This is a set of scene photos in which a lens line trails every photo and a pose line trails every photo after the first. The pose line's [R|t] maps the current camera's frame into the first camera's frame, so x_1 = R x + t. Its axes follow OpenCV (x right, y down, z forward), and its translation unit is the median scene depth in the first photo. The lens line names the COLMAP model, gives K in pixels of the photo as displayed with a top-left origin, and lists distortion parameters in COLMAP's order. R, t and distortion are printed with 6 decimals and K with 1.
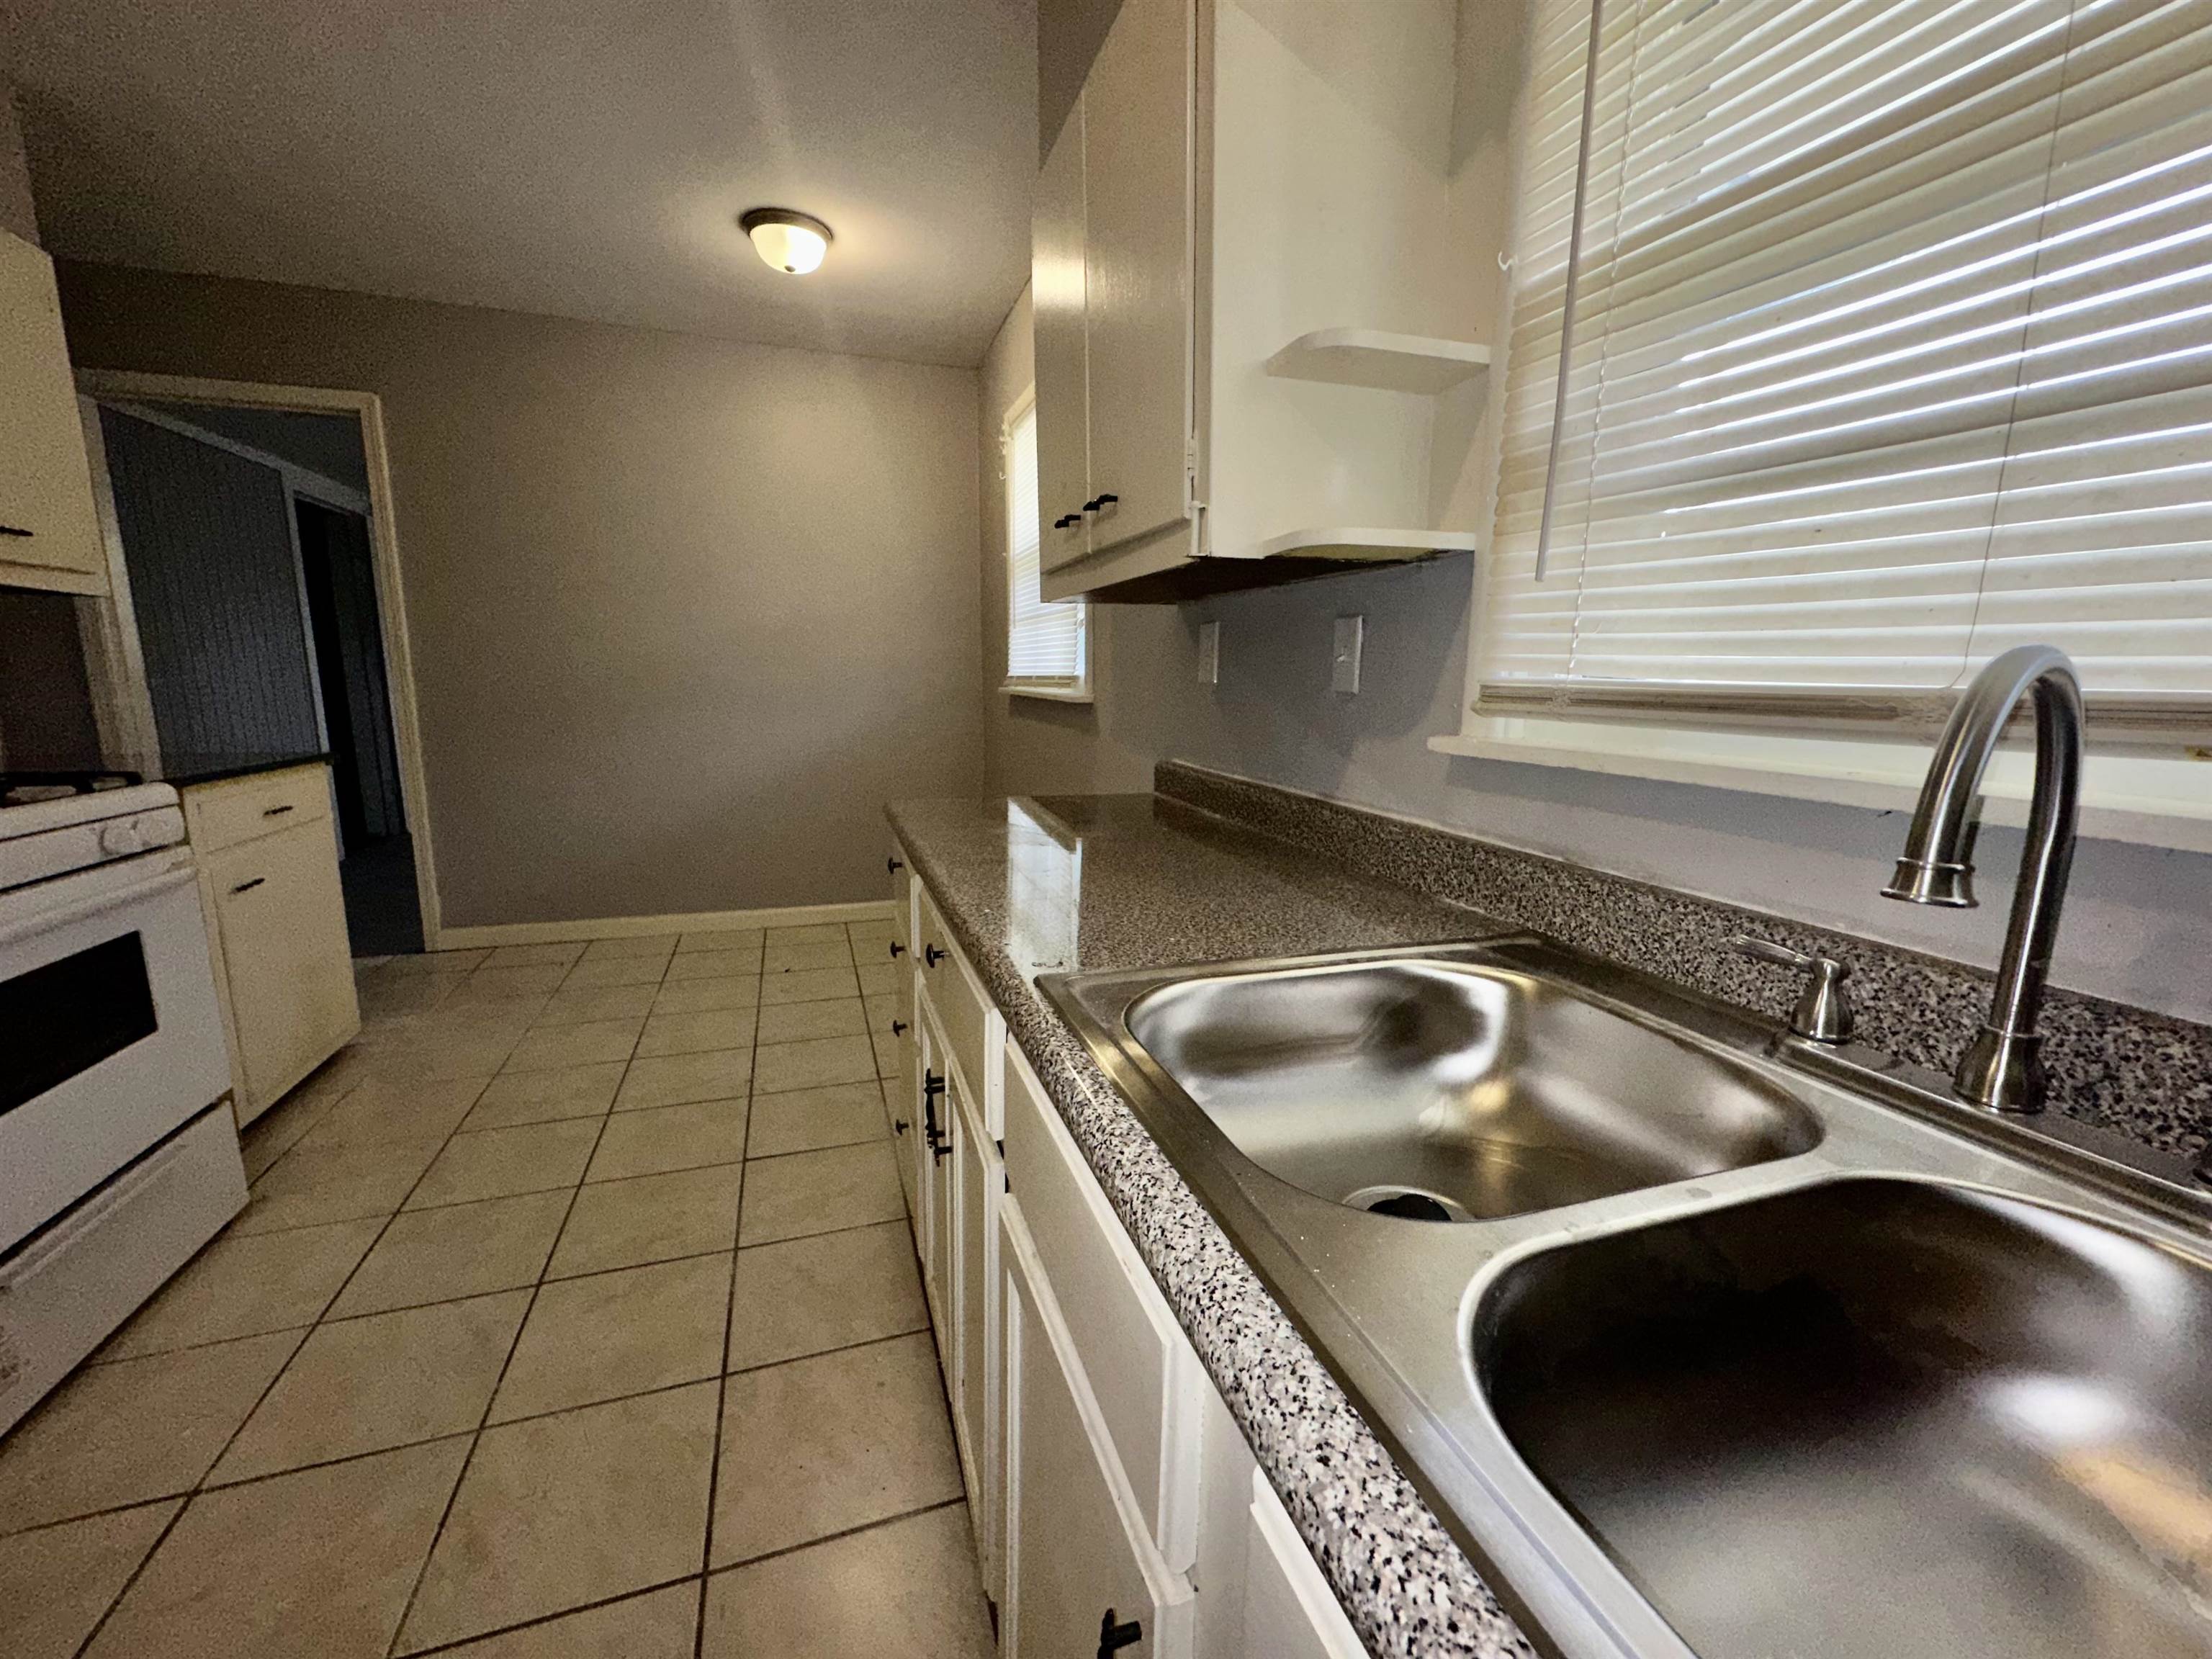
lens RADIAL K [[882.2, 0, 1113.2], [0, 882.2, 830.2], [0, 0, 1]] dist [0.000325, -0.000036]
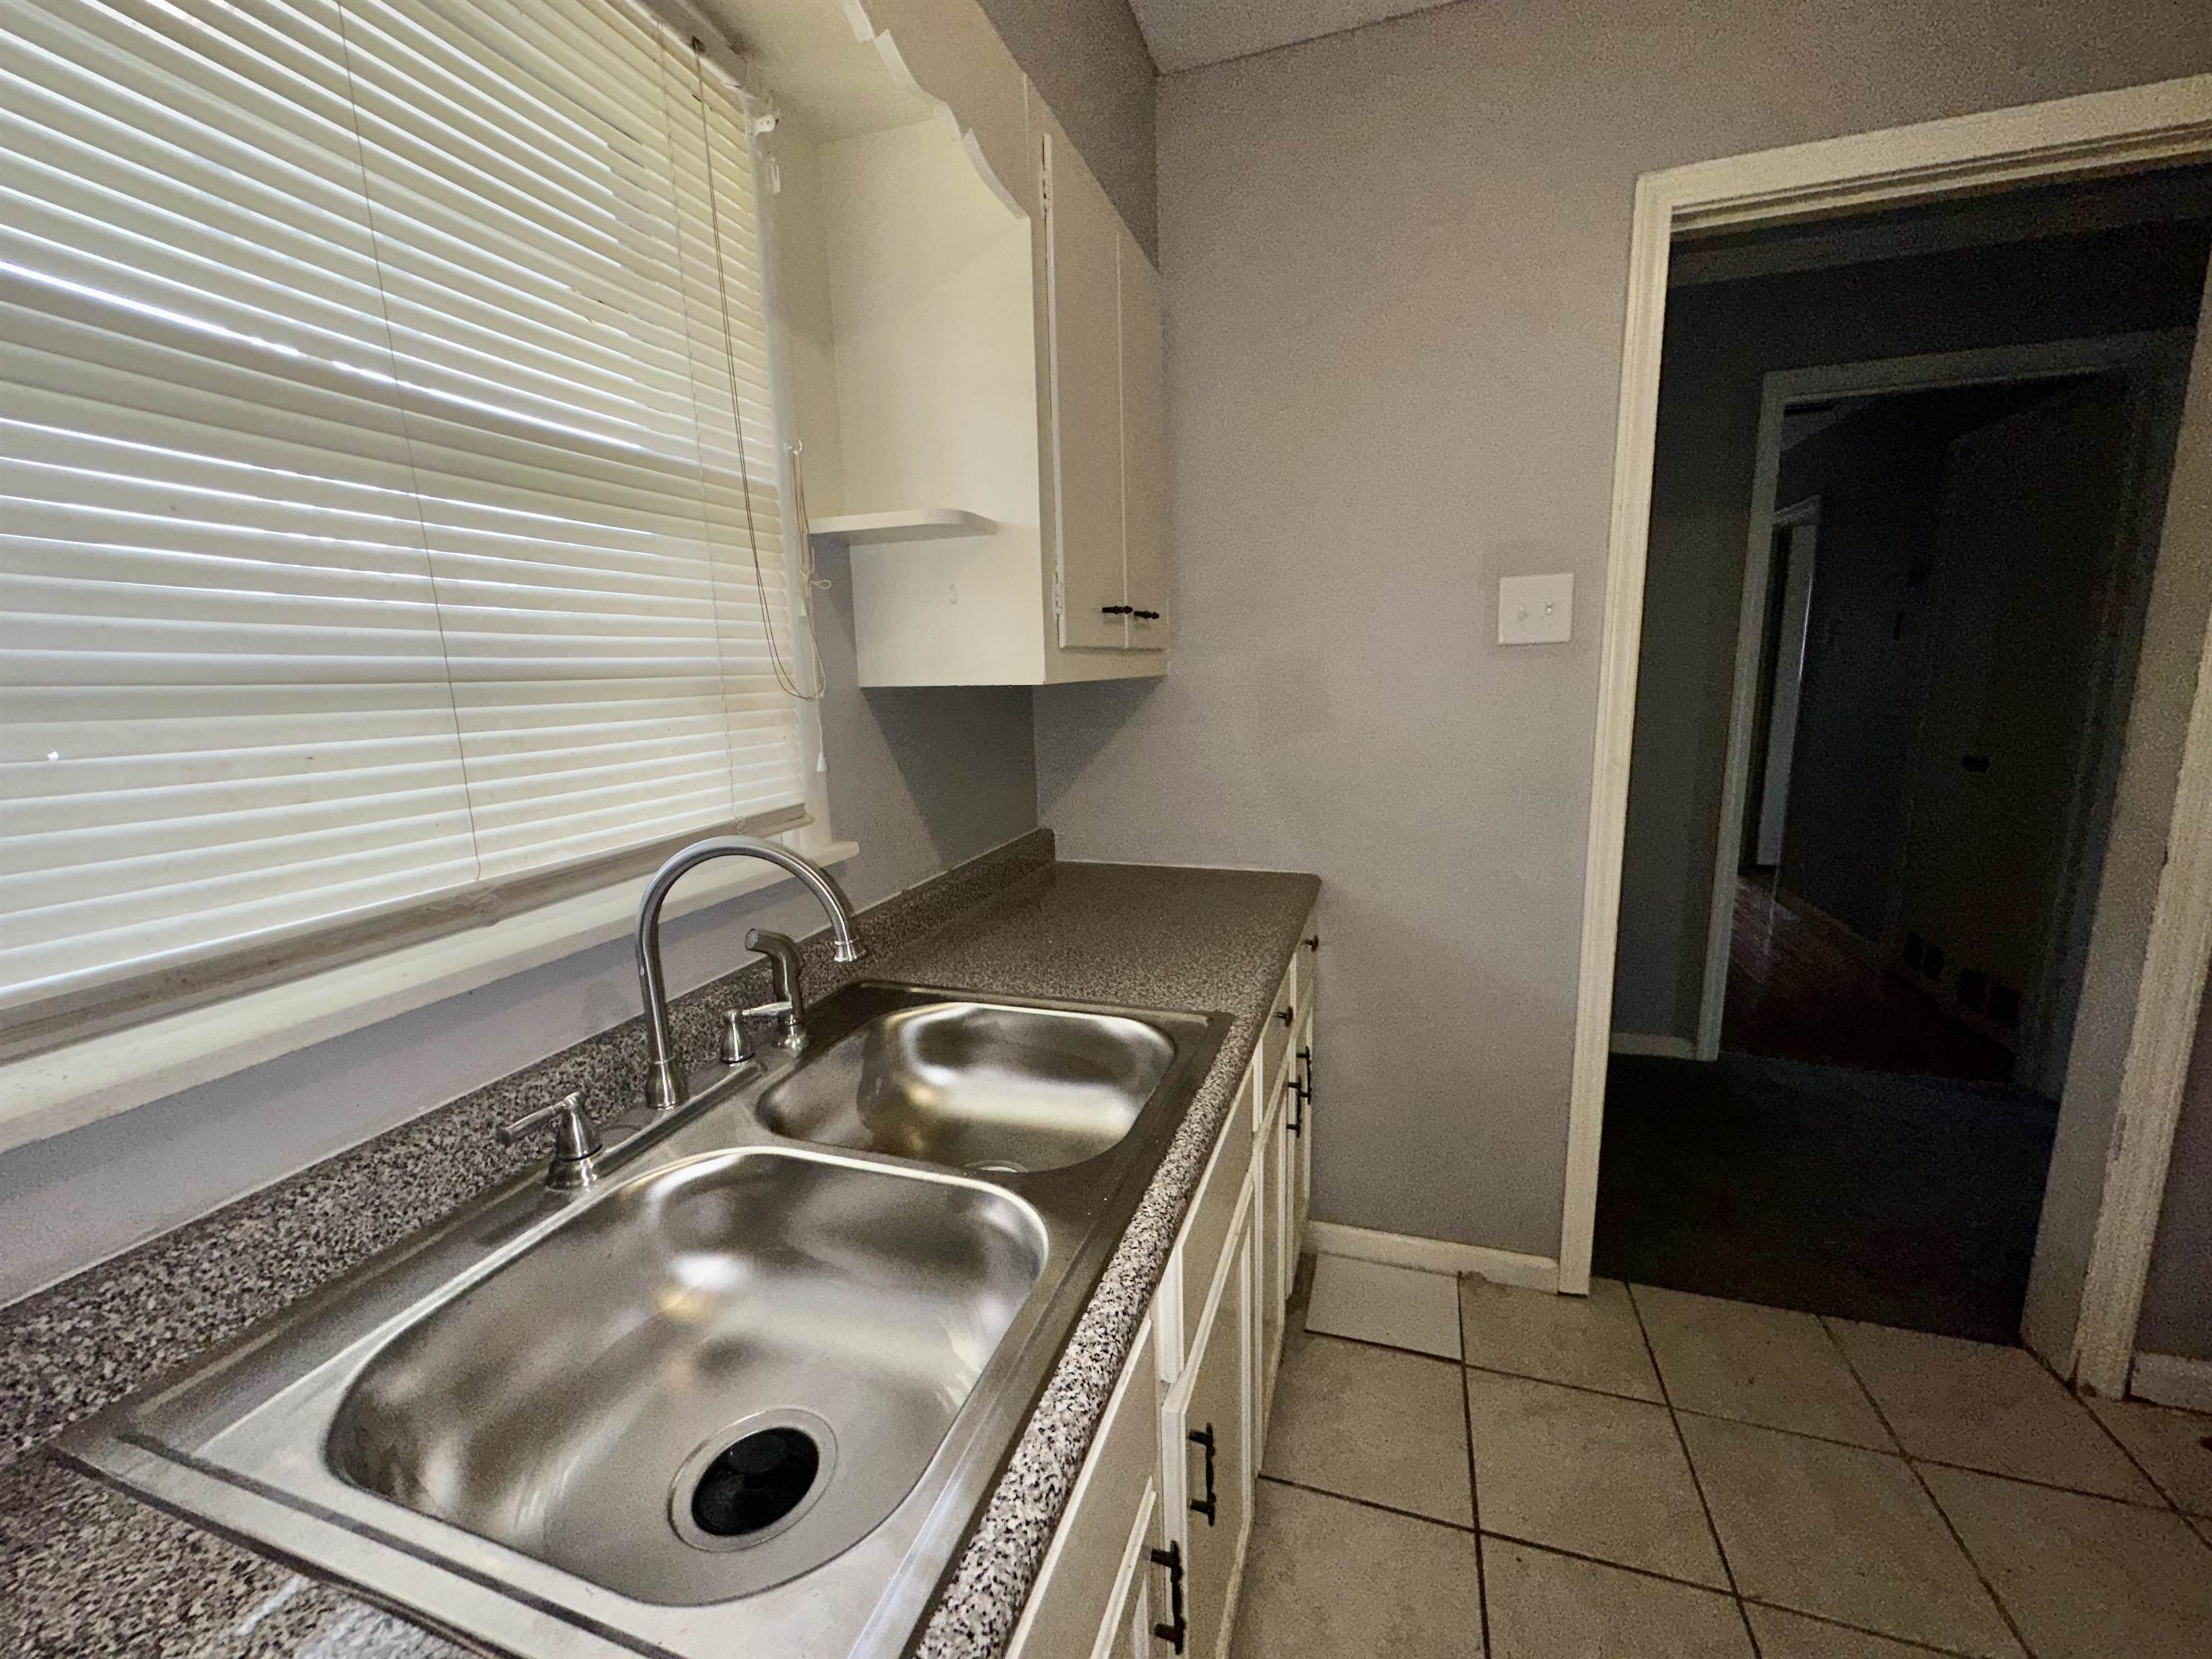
lens RADIAL K [[882.2, 0, 1113.2], [0, 882.2, 830.2], [0, 0, 1]] dist [0.000325, -0.000036]
pose [[-0.790598, -0.114818, 0.601474, -0.537281], [0.112510, 0.938302, 0.327004, -0.555805], [-0.601910, 0.326201, -0.728901, 1.386313]]
